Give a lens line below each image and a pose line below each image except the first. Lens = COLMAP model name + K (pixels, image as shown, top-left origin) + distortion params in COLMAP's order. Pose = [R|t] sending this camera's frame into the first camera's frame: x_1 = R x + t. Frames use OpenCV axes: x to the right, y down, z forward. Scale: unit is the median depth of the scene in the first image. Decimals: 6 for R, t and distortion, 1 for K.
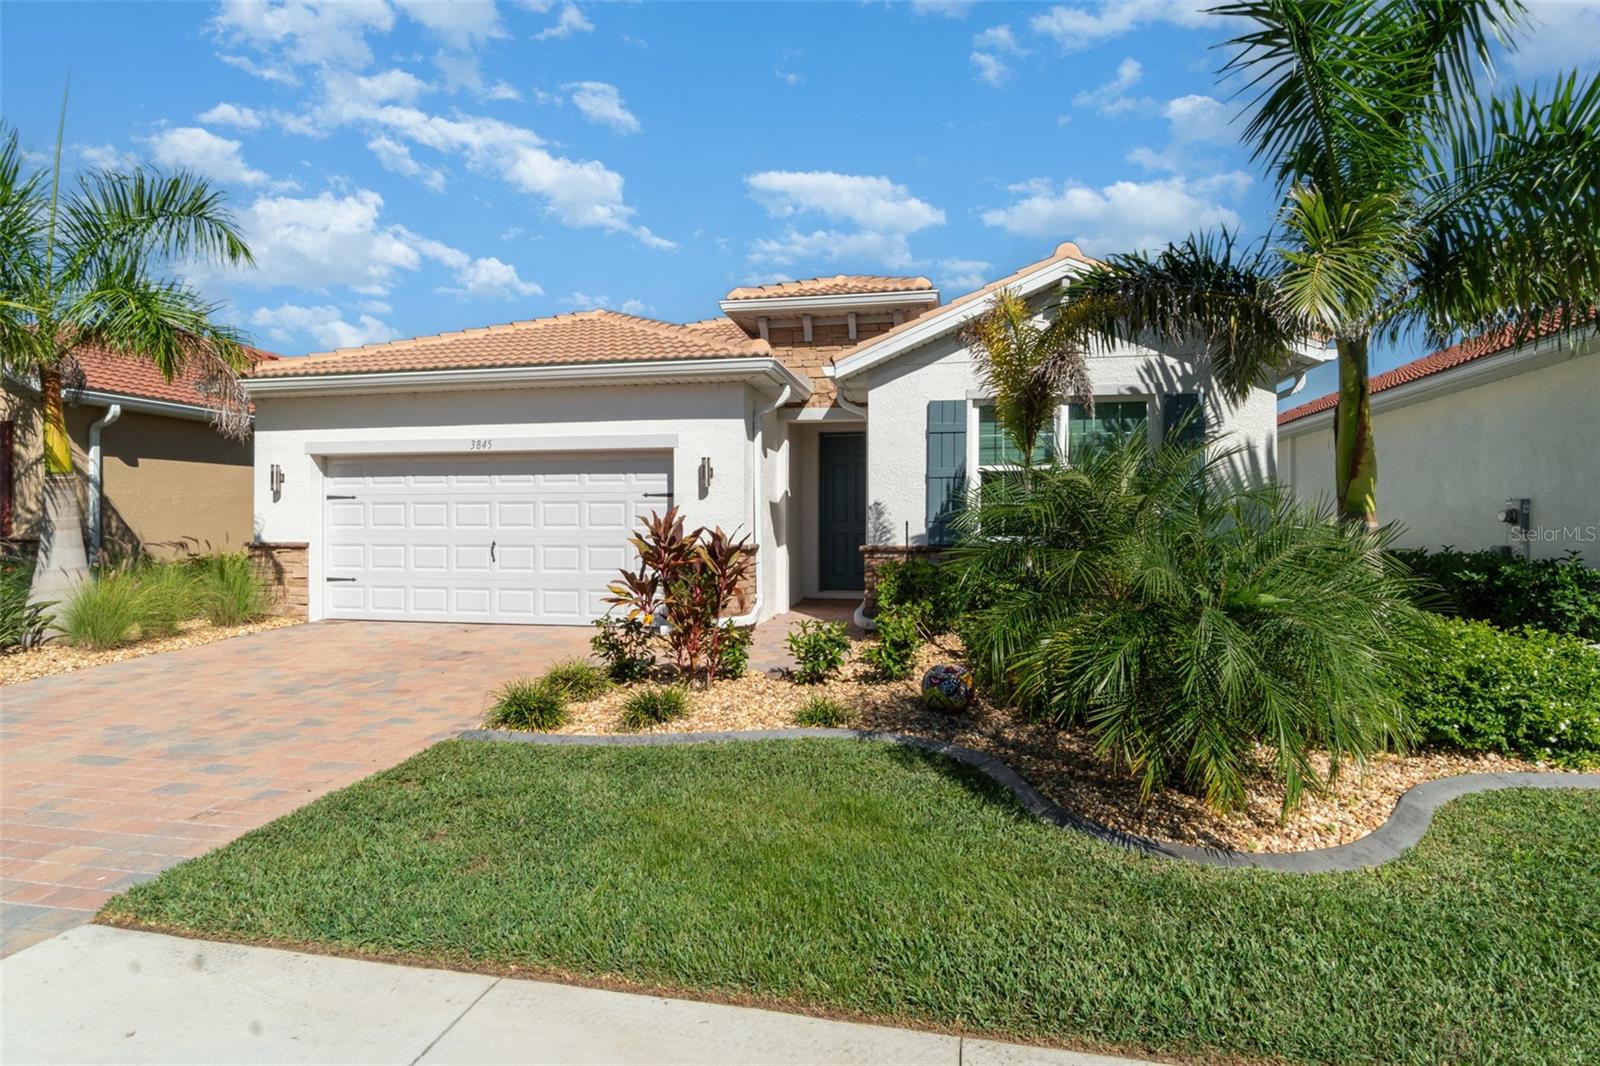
lens RADIAL K [[851.0, 0, 800.0], [0, 851.0, 533.0], [0, 0, 1]] dist [-0.001531, -0.001243]
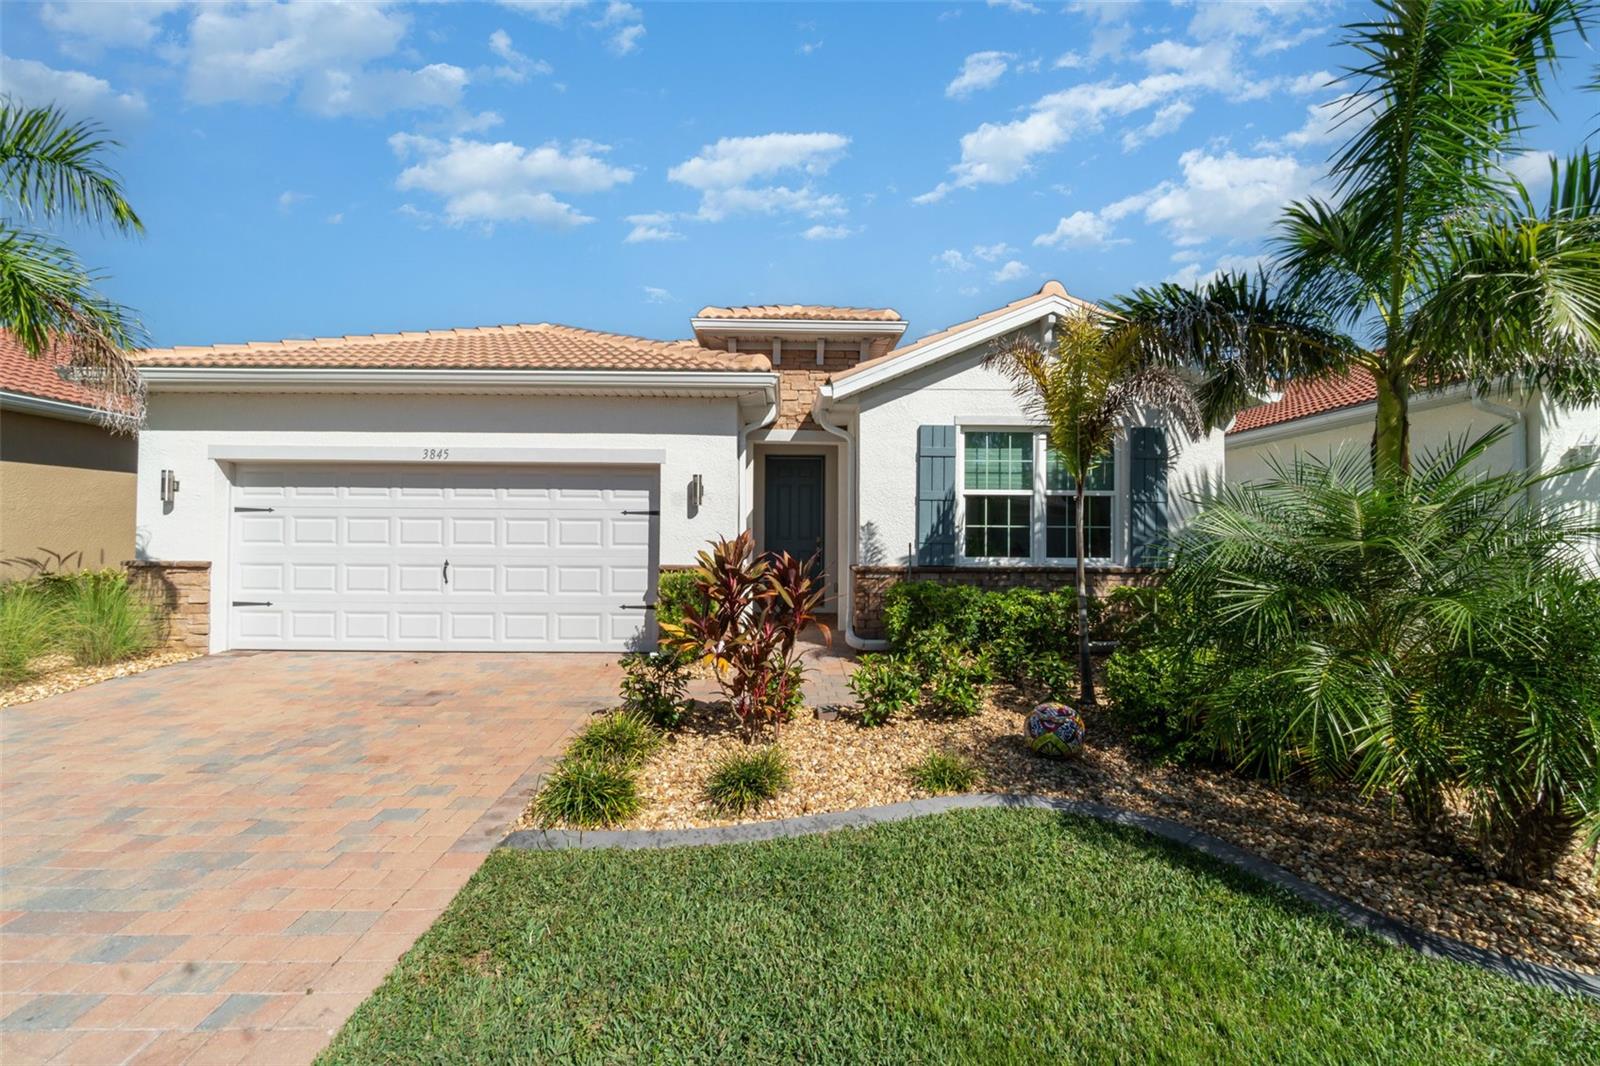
lens RADIAL K [[697.9, 0, 797.8], [0, 697.9, 530.5], [0, 0, 1]] dist [-0.003014, 0.000087]
pose [[0.976825, 0.008869, 0.213857, -0.165817], [-0.005149, 0.999826, -0.017946, -0.012003], [-0.213979, 0.016429, 0.976700, 0.206139]]
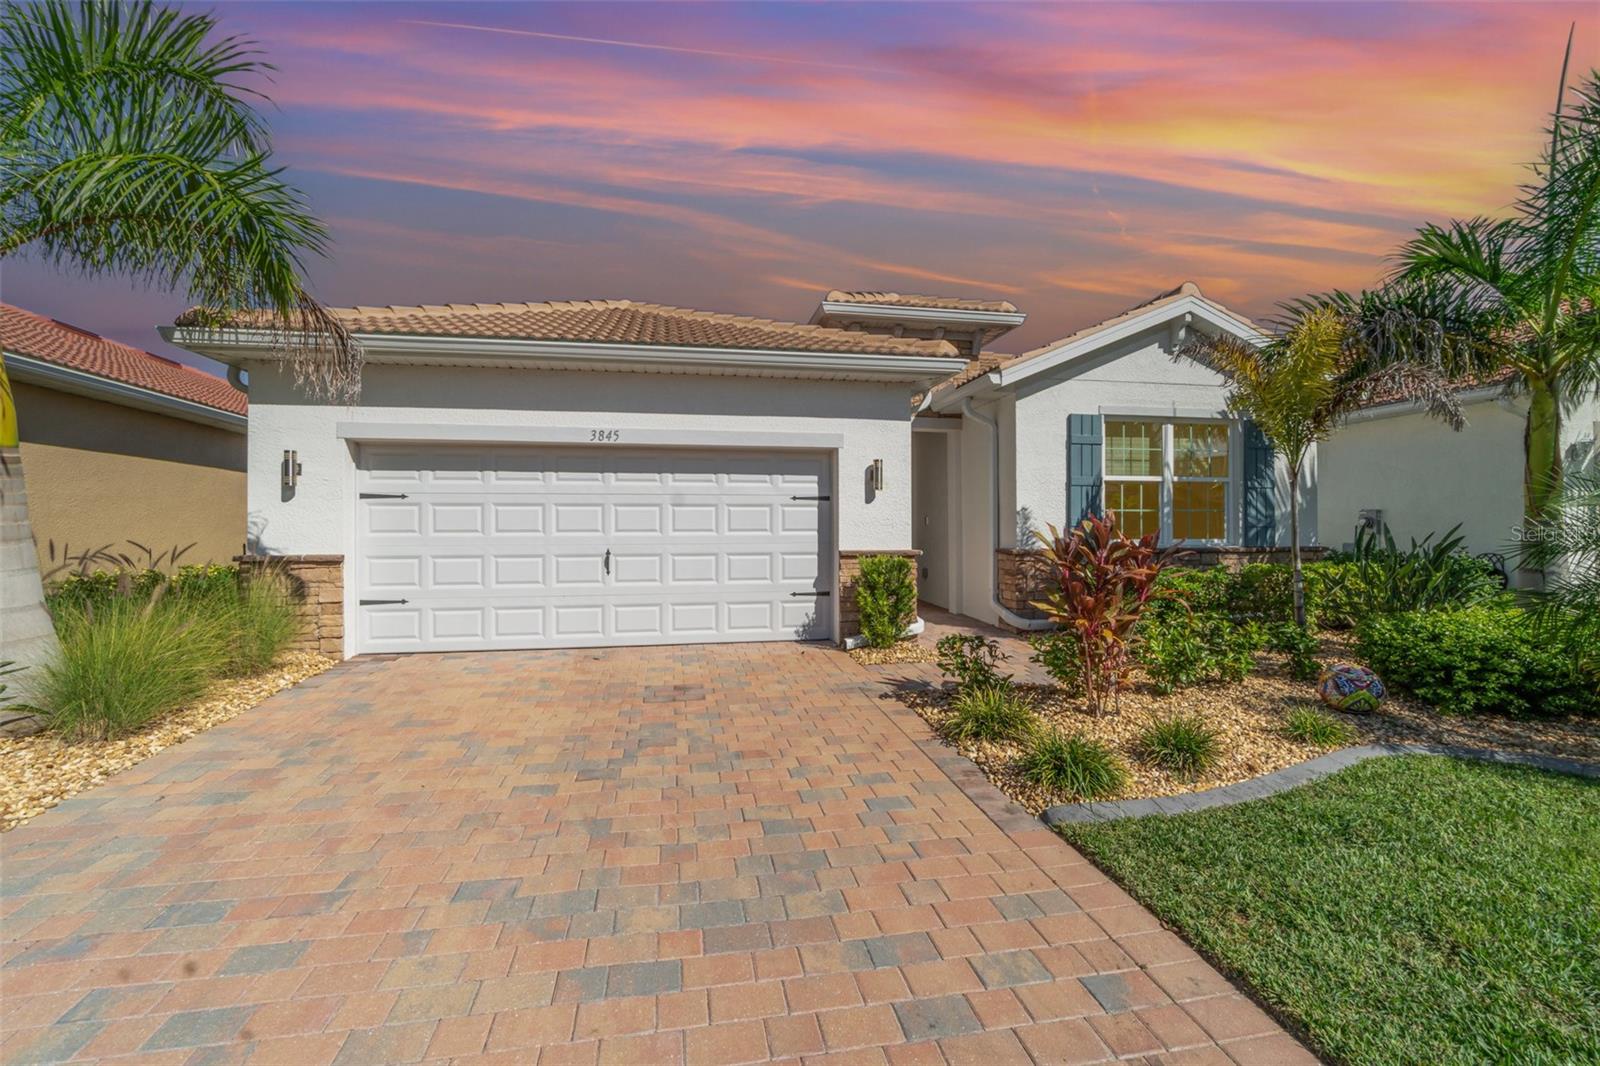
lens RADIAL K [[698.9, 0, 800.0], [0, 698.9, 533.0], [0, 0, 1]] dist [-0.004137, -0.000307]
pose [[0.926189, -0.005204, 0.377023, -0.484135], [0.006286, 0.999979, -0.001640, -0.005374], [-0.377006, 0.003889, 0.926202, 0.303310]]
